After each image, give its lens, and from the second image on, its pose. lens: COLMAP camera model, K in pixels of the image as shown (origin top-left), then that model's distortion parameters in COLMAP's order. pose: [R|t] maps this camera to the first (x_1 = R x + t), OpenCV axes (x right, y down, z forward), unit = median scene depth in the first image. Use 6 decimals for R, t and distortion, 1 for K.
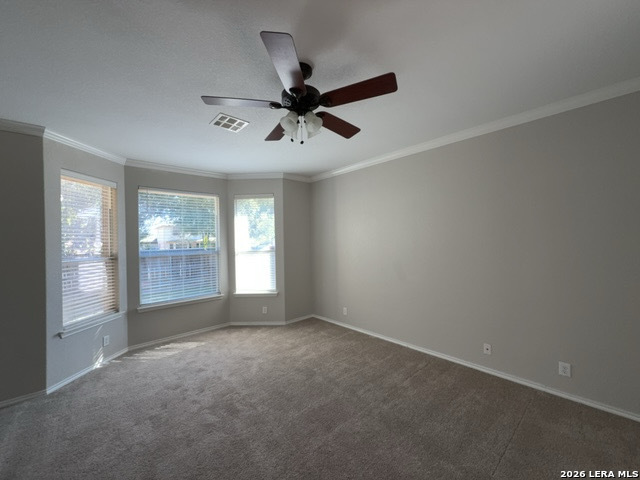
lens RADIAL K [[257.3, 0, 320.8], [0, 257.3, 239.4], [0, 0, 1]] dist [0.000851, -0.000146]
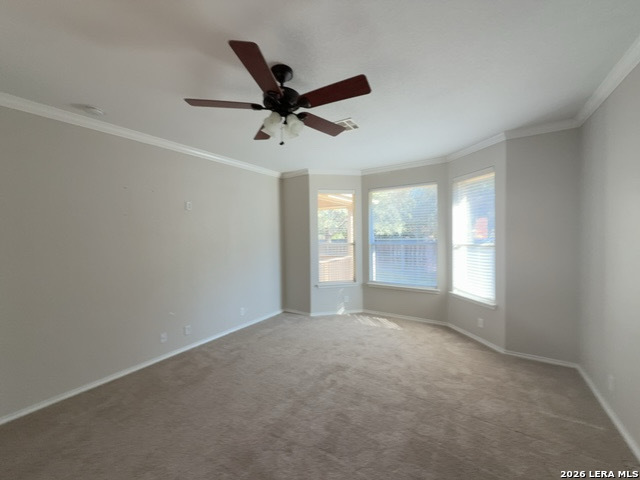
lens RADIAL K [[257.3, 0, 320.9], [0, 257.3, 240.0], [0, 0, 1]] dist [0.000851, -0.000146]
pose [[0.254782, 0.043518, -0.966019, 0.489632], [0.010910, 0.998794, 0.047872, -0.016728], [0.966937, -0.022736, 0.254000, 0.439892]]
